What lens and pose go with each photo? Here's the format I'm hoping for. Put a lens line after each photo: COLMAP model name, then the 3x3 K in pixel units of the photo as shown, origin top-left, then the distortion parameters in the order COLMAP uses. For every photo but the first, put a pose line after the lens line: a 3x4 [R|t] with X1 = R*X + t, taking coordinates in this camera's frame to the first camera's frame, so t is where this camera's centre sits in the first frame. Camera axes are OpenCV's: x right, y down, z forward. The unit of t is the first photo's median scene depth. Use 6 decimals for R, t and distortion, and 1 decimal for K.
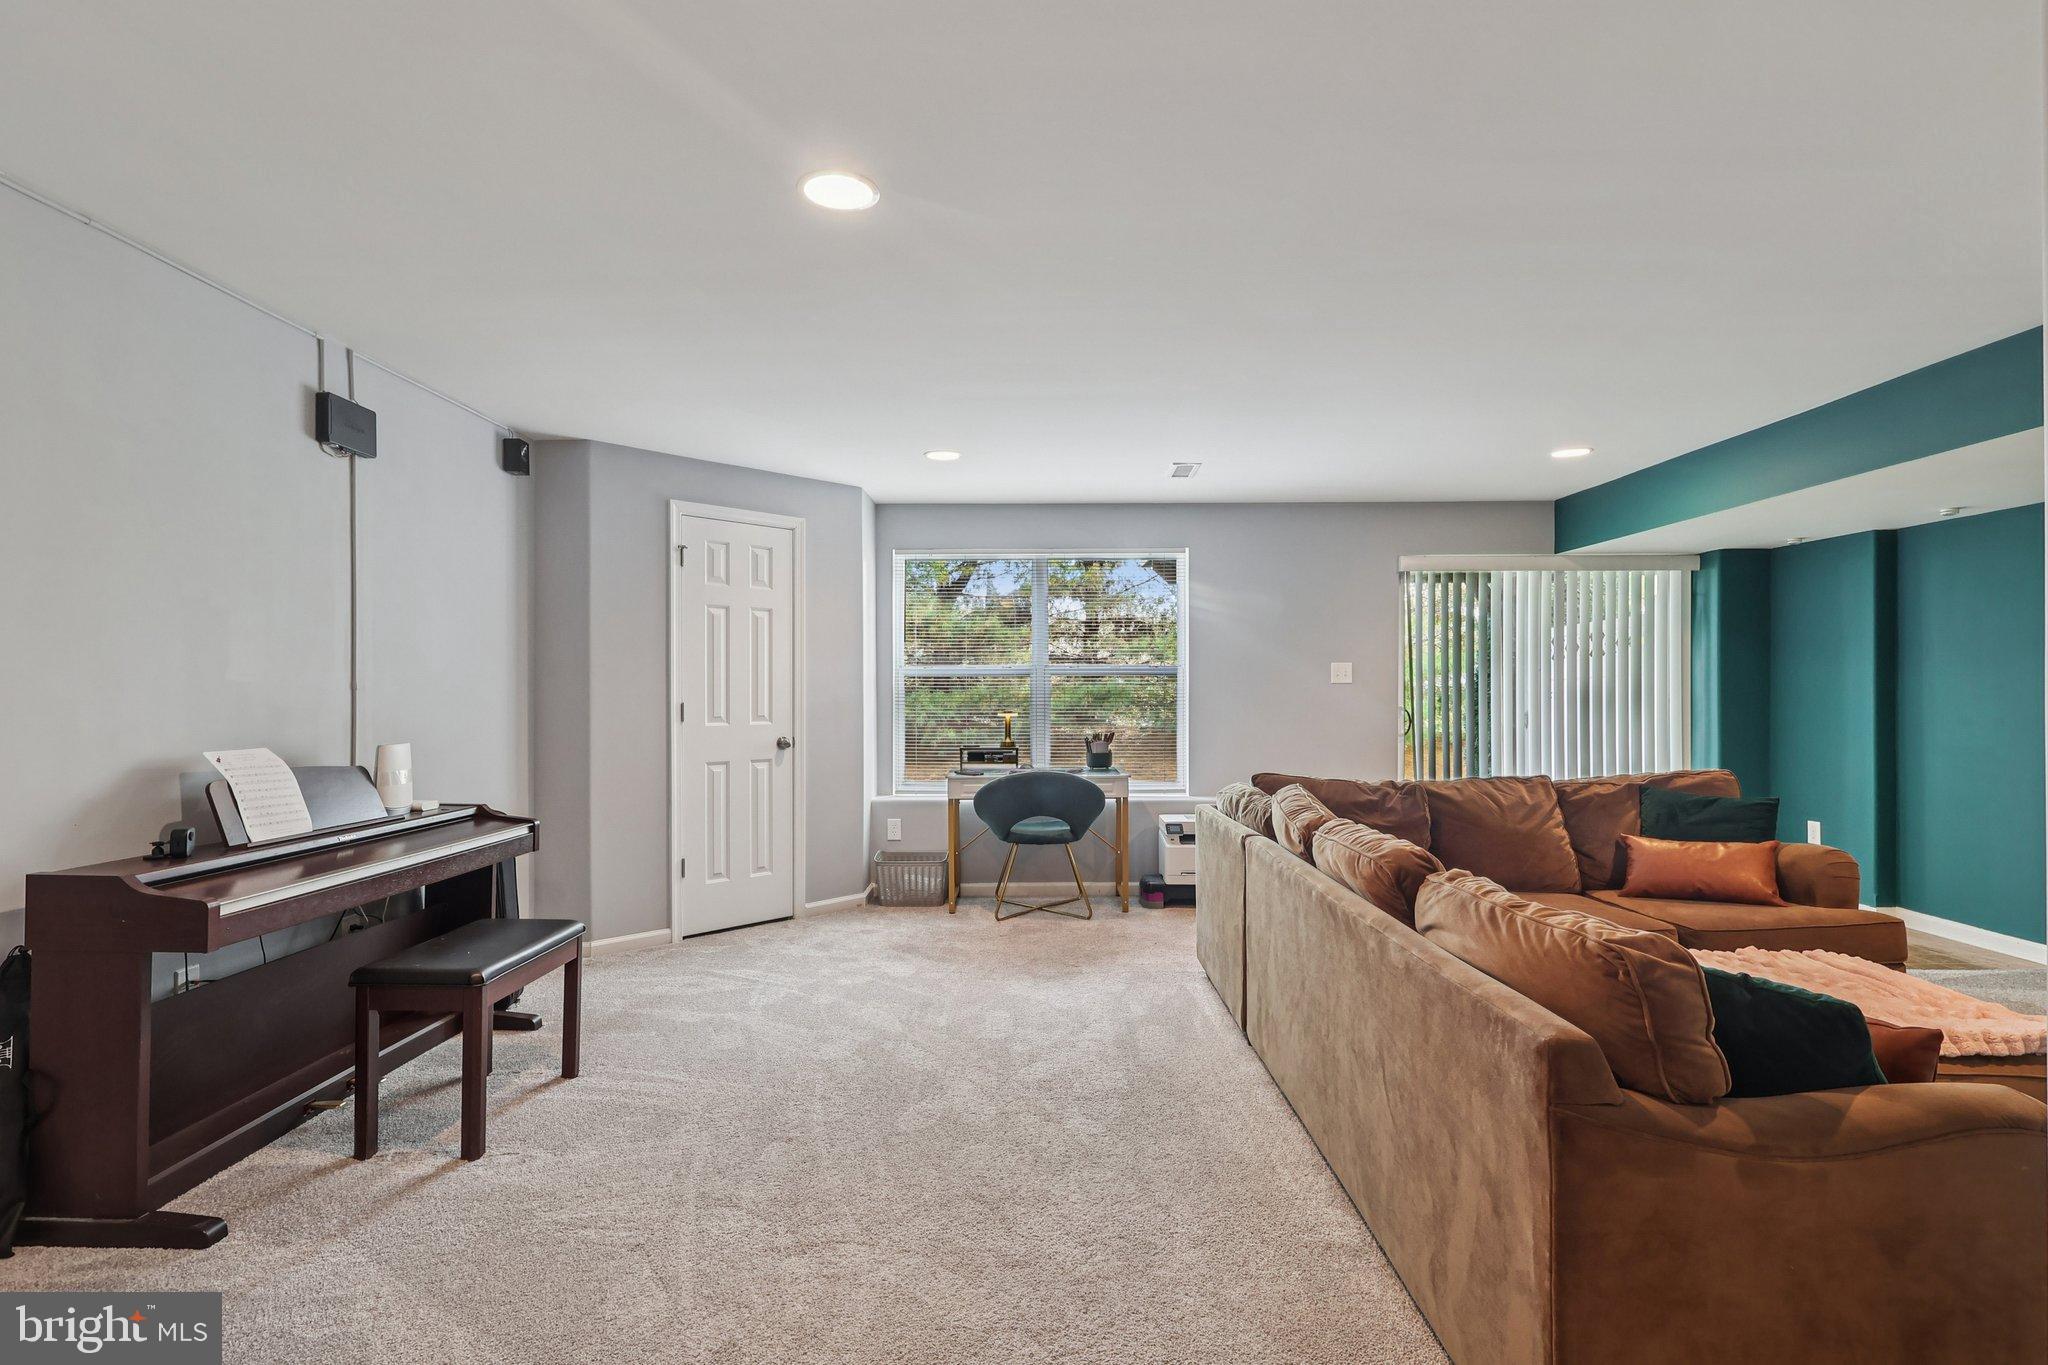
lens RADIAL K [[956.8, 0, 1019.2], [0, 956.8, 680.6], [0, 0, 1]] dist [-0.001043, -0.000666]
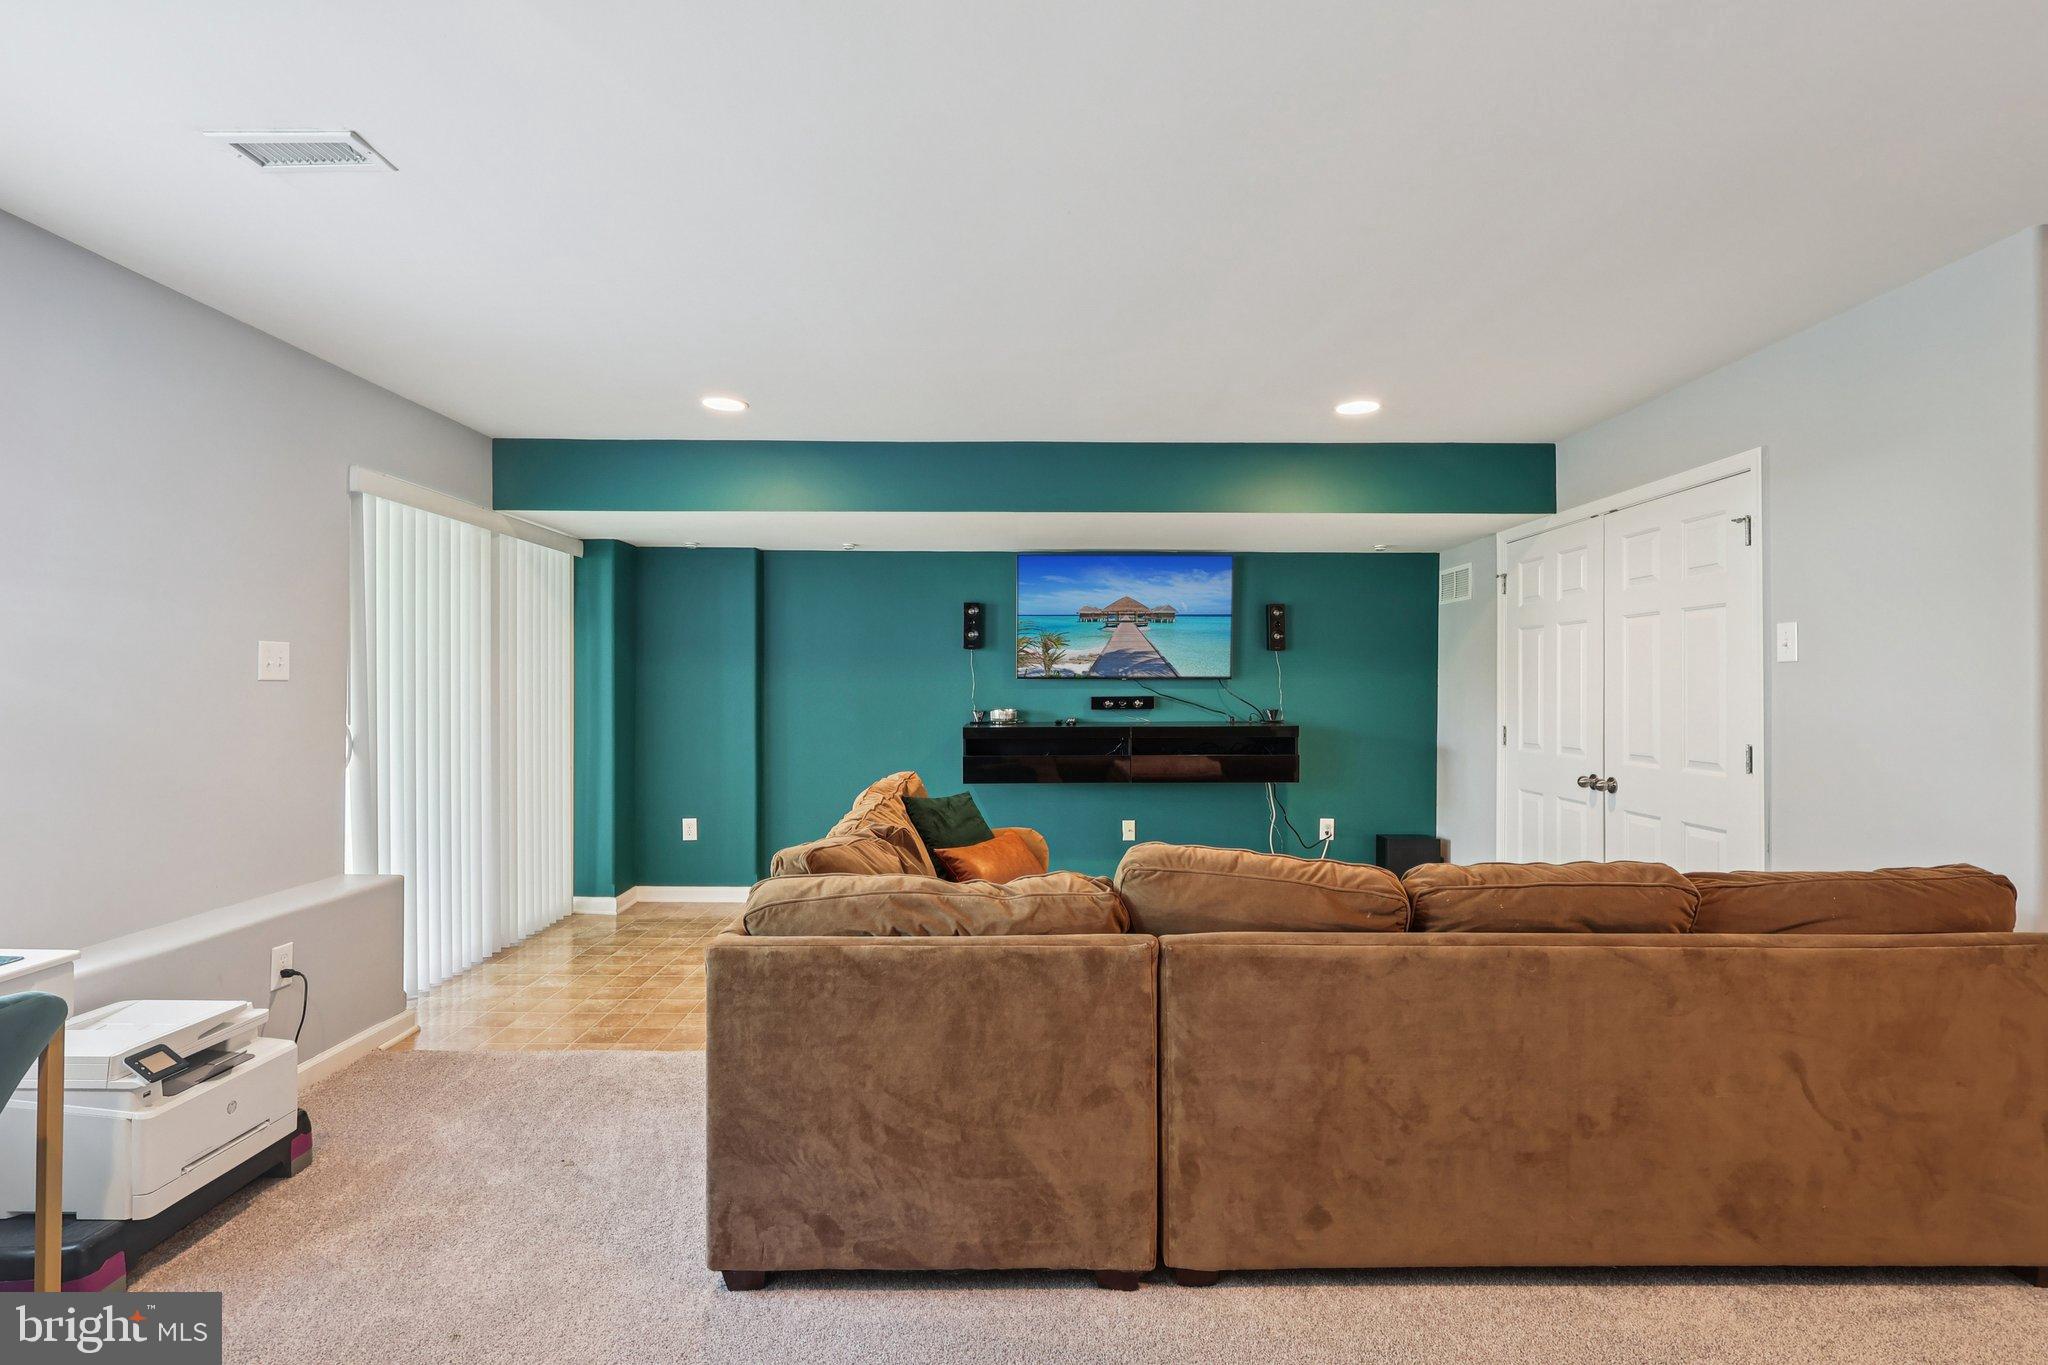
lens RADIAL K [[972.6, 0, 1024.0], [0, 972.6, 682.5], [0, 0, 1]] dist [-0.001342, 0.000477]
pose [[-0.023201, 0.005344, 0.999717, -0.309759], [-0.014098, 0.999885, -0.005672, 0.001833], [-0.999631, -0.014226, -0.023123, 0.898491]]
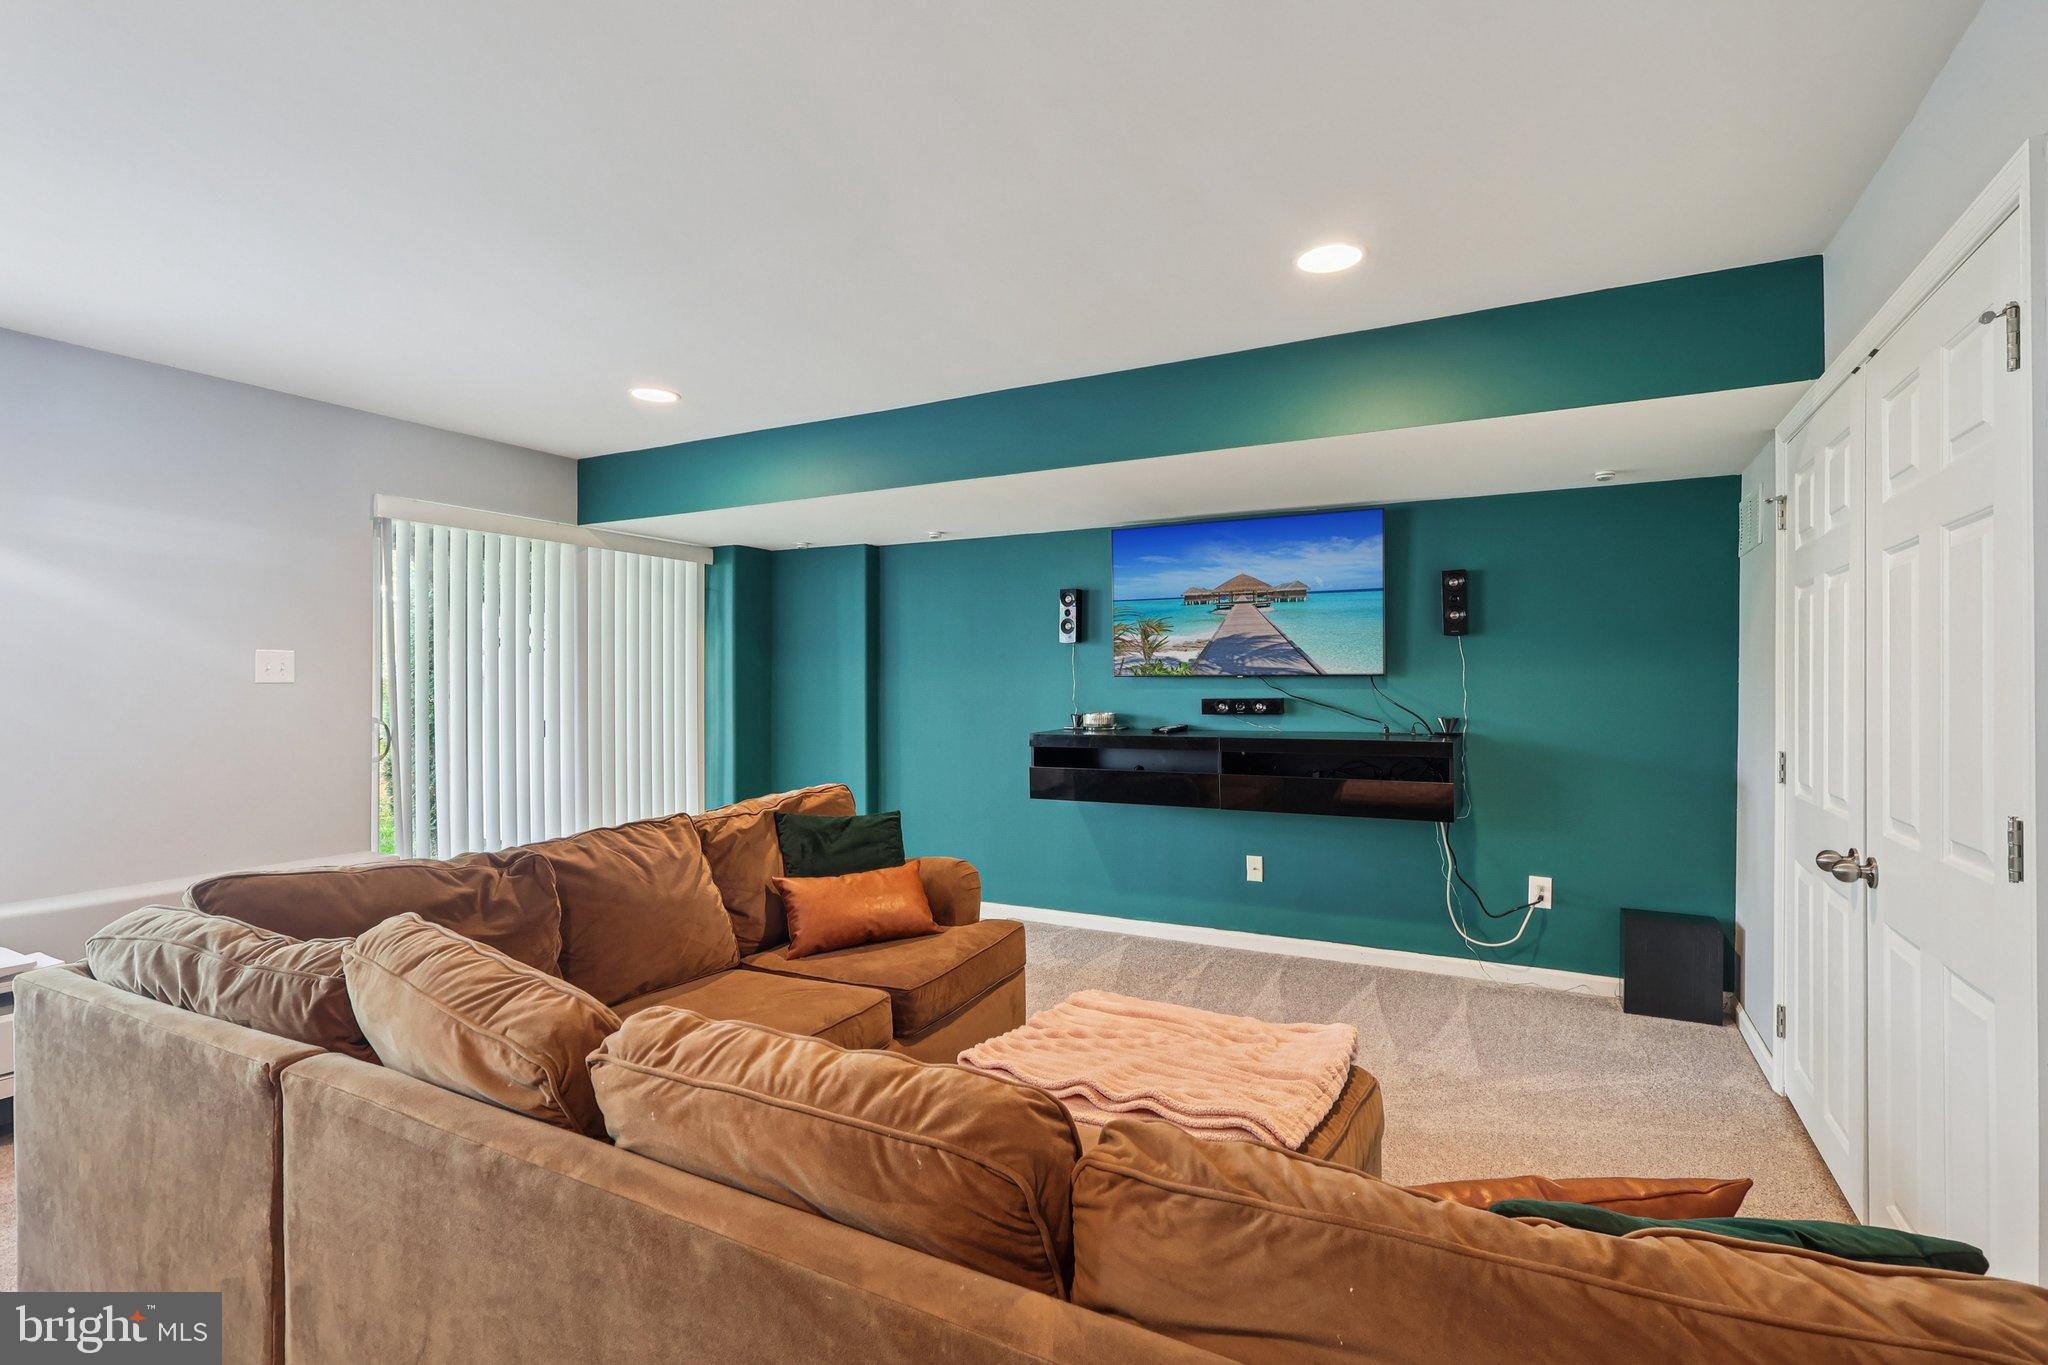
lens RADIAL K [[963.6, 0, 1026.6], [0, 963.6, 685.2], [0, 0, 1]] dist [-0.000401, 0.000260]
pose [[0.459985, 0.000290, 0.887927, 0.011416], [-0.010550, 0.999931, 0.005139, -0.006441], [-0.887864, -0.011732, 0.459956, 0.421493]]
